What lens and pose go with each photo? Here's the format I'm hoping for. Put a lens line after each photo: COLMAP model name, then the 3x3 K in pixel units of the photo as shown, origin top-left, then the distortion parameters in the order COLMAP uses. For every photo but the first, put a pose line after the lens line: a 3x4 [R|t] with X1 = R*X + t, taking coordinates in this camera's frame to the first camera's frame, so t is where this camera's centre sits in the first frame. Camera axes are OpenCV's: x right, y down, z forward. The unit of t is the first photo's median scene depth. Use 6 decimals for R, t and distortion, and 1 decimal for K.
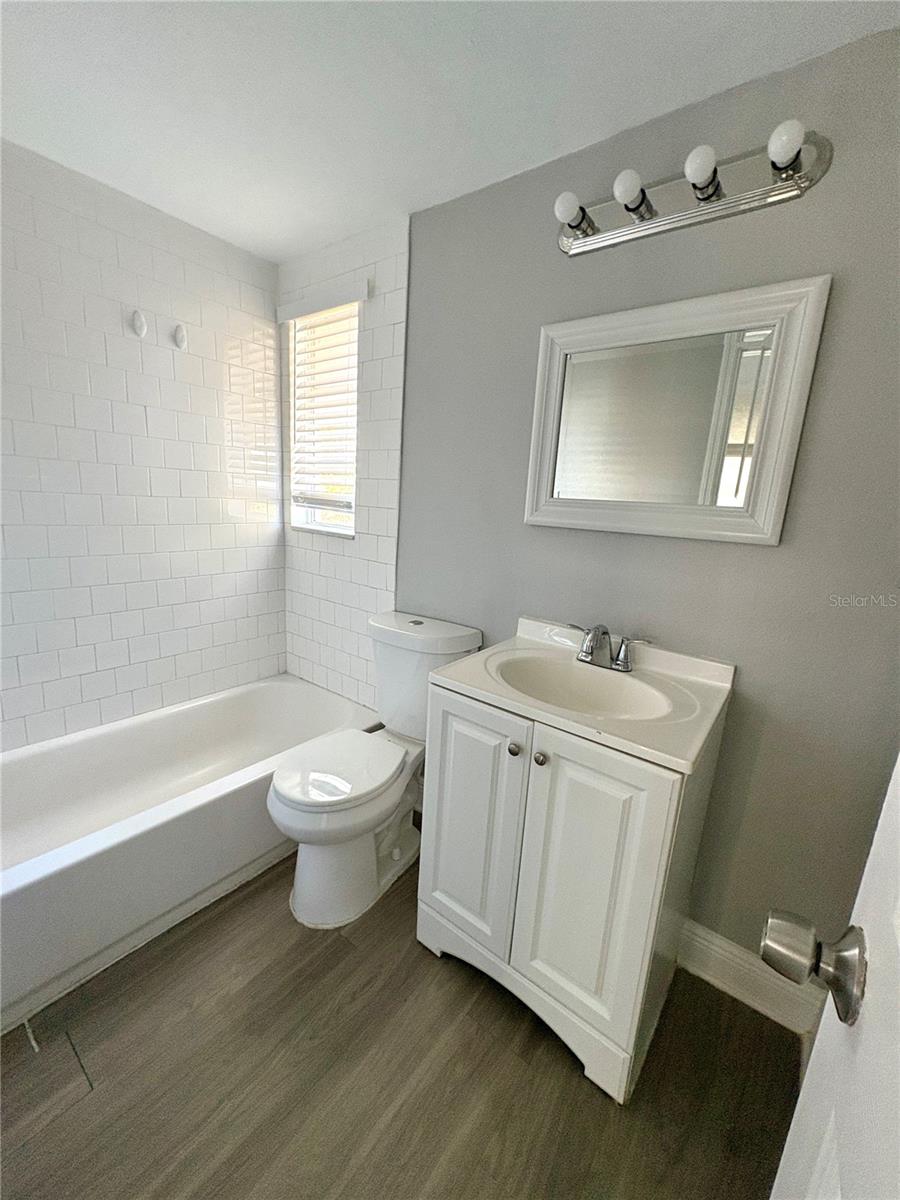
lens RADIAL K [[476.4, 0, 455.3], [0, 476.4, 606.0], [0, 0, 1]] dist [0.003233, 0.000673]
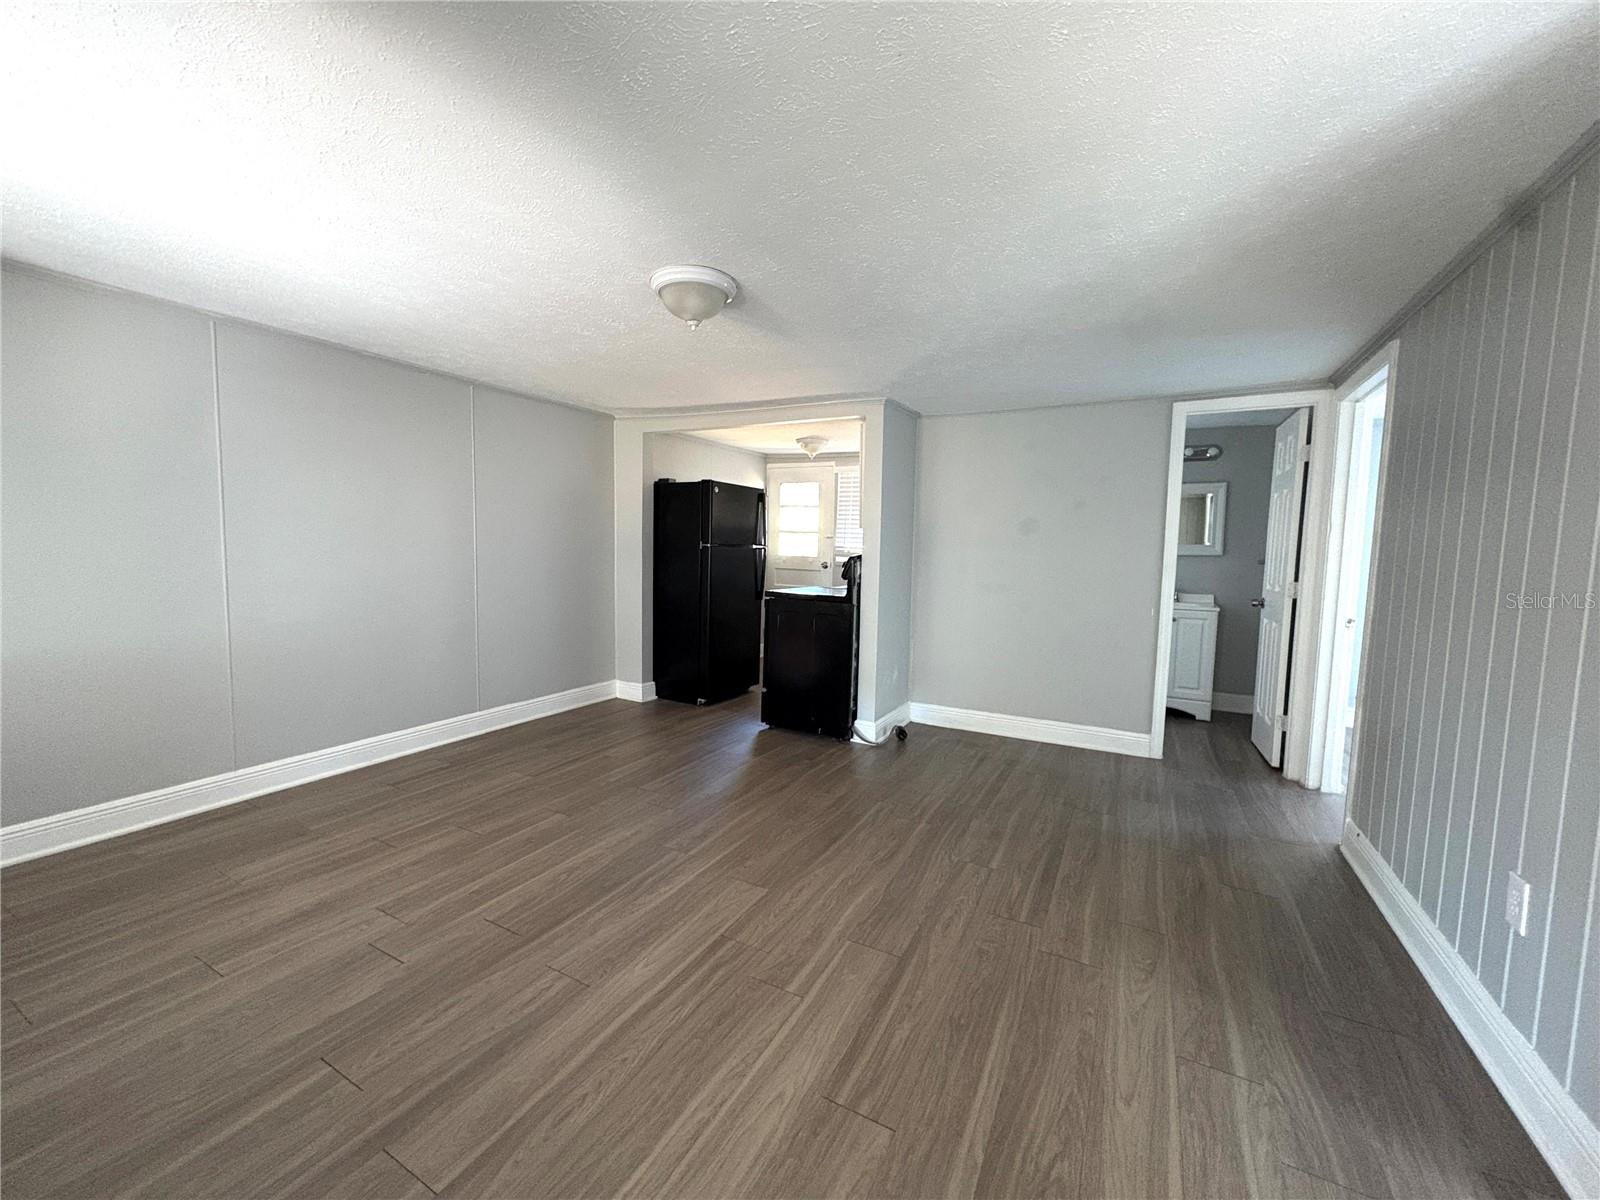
lens RADIAL K [[635.2, 0, 804.4], [0, 635.2, 600.3], [0, 0, 1]] dist [0.003233, 0.000673]
pose [[0.984335, -0.053750, 0.167916, -2.970673], [0.074065, 0.990348, -0.117159, 0.483380], [-0.159998, 0.127760, 0.978815, -2.851648]]
